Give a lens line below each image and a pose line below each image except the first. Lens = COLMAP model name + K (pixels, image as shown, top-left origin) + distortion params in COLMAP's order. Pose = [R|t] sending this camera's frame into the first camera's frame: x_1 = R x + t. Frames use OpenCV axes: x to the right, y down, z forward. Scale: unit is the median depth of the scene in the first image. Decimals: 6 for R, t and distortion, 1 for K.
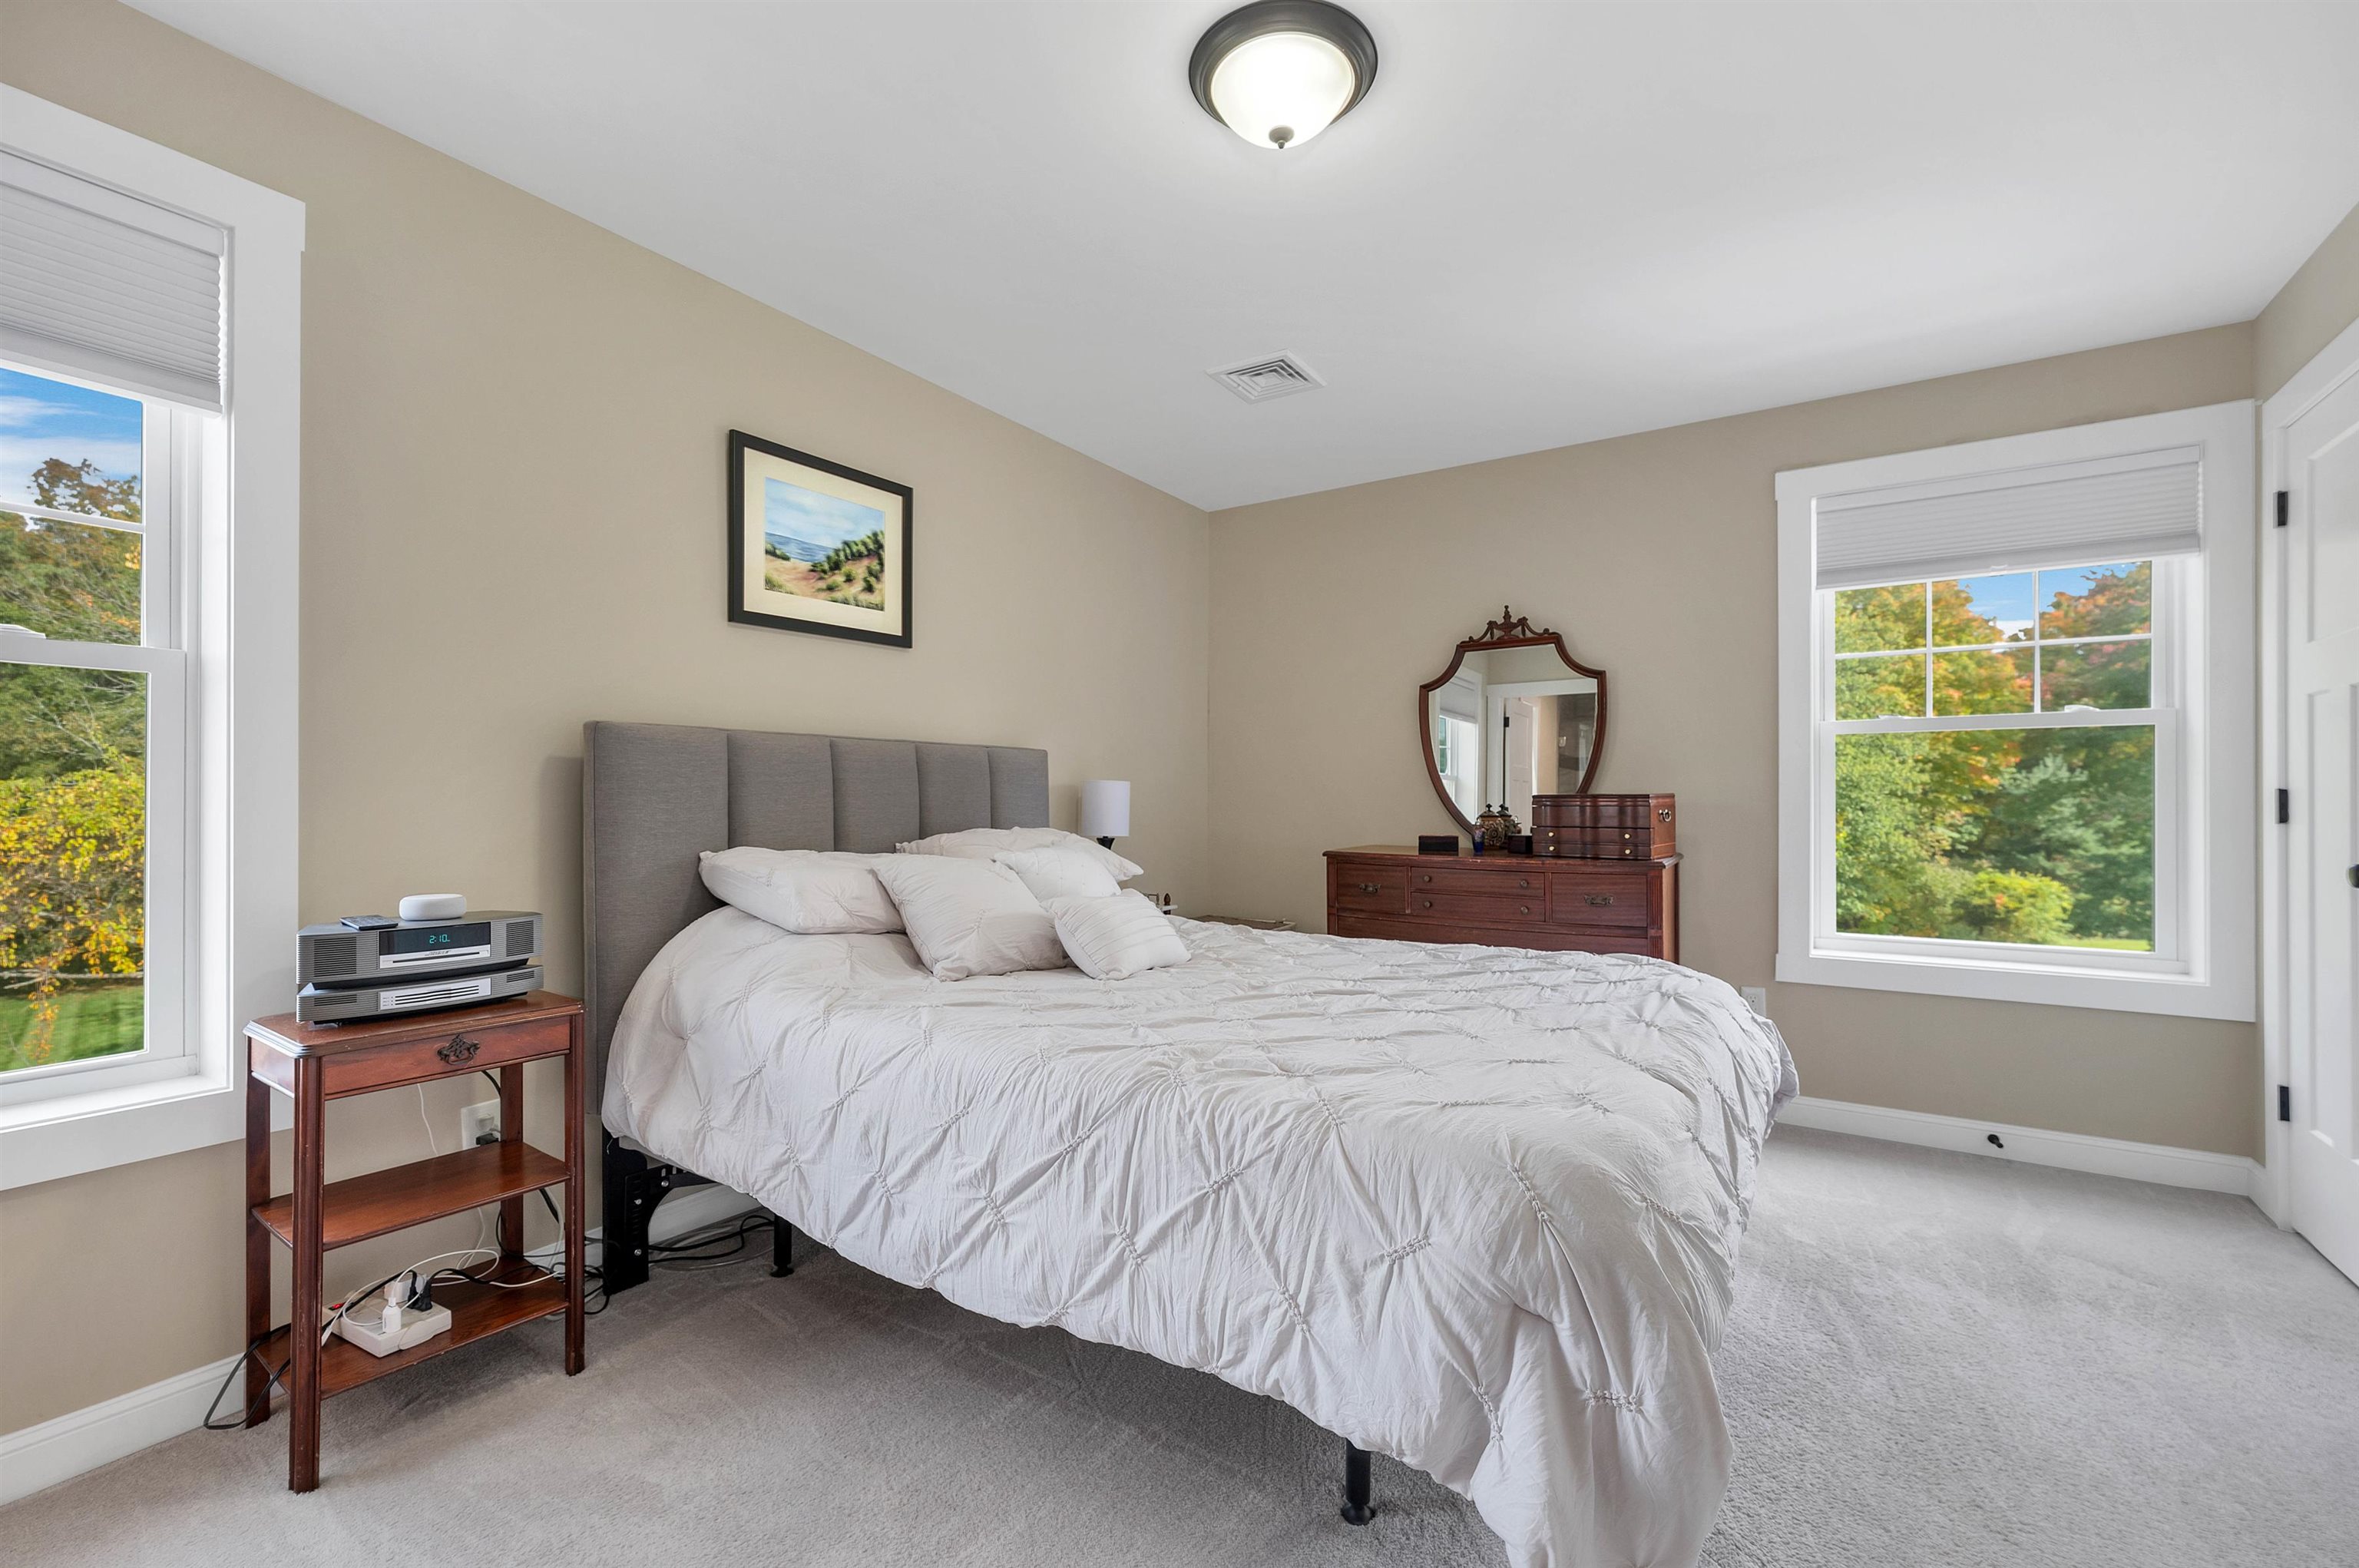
lens RADIAL K [[983.4, 0, 1182.7], [0, 983.4, 785.5], [0, 0, 1]] dist [-0.000820, -0.000246]
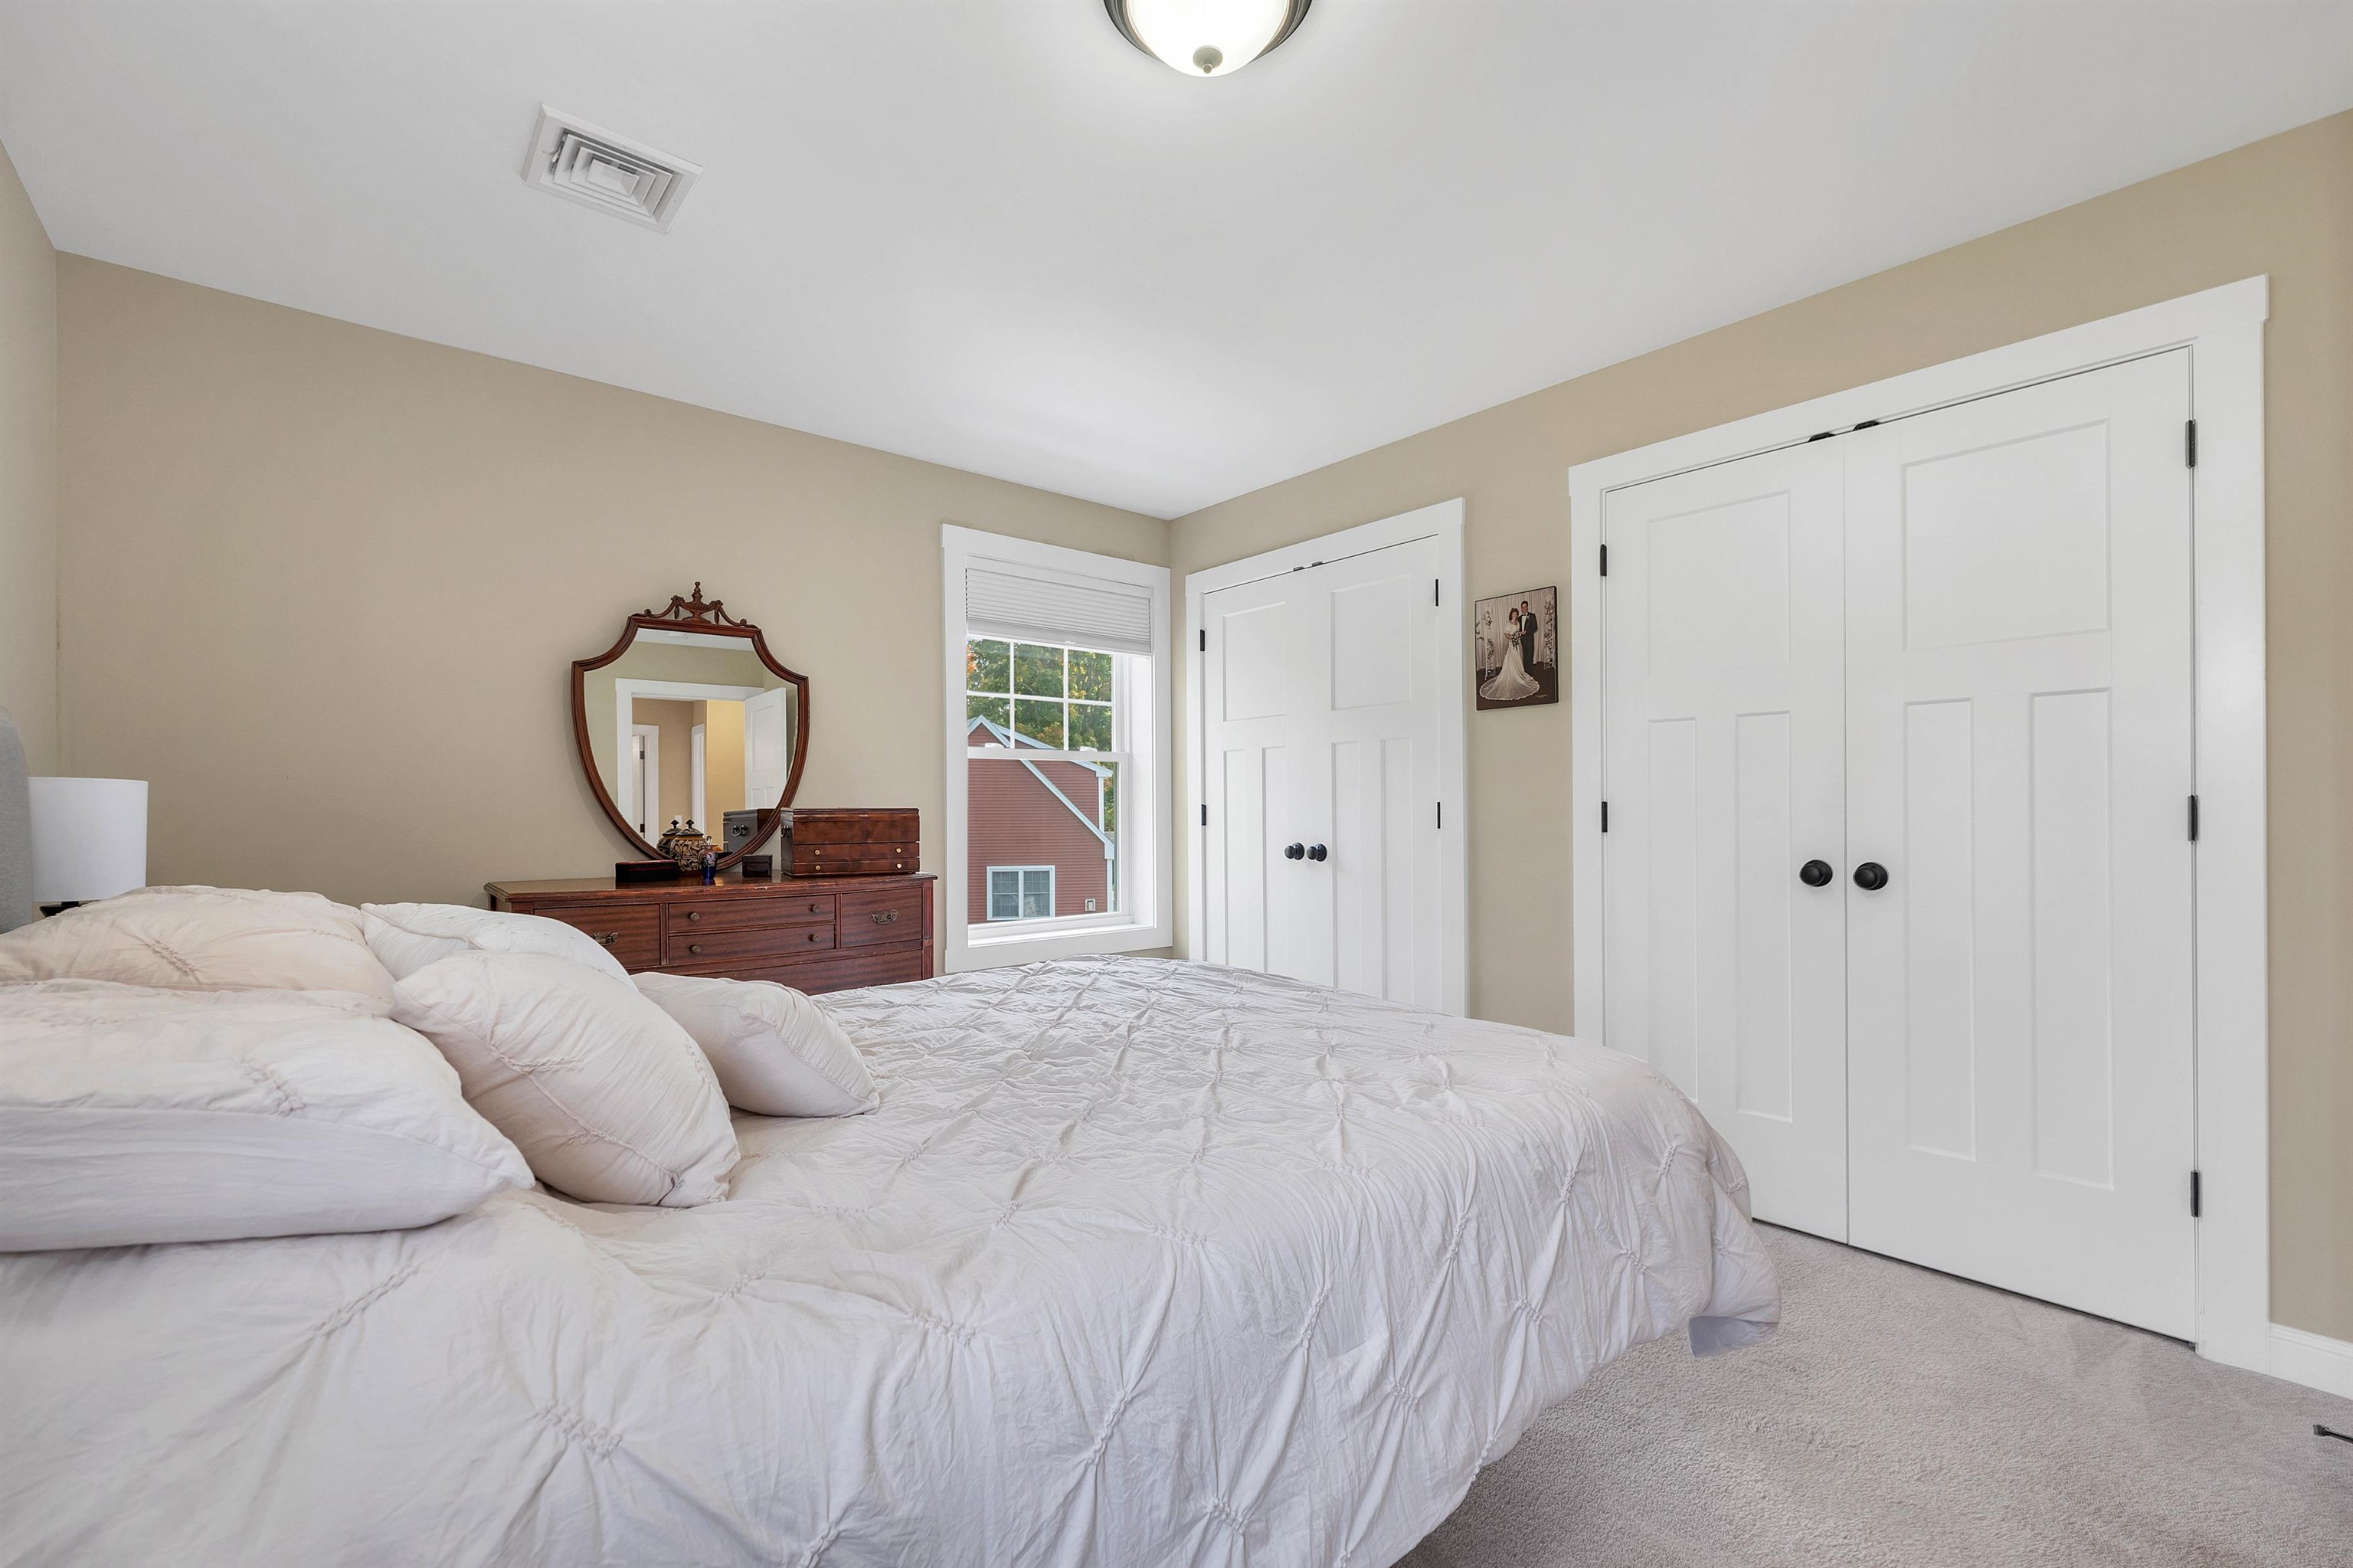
lens RADIAL K [[980.9, 0, 1179.7], [0, 980.9, 785.5], [0, 0, 1]] dist [-0.000820, -0.000246]
pose [[0.299796, 0.025287, 0.953668, -0.346452], [-0.003607, 0.999672, -0.025373, 0.009467], [-0.953997, 0.004167, 0.299788, 0.369134]]
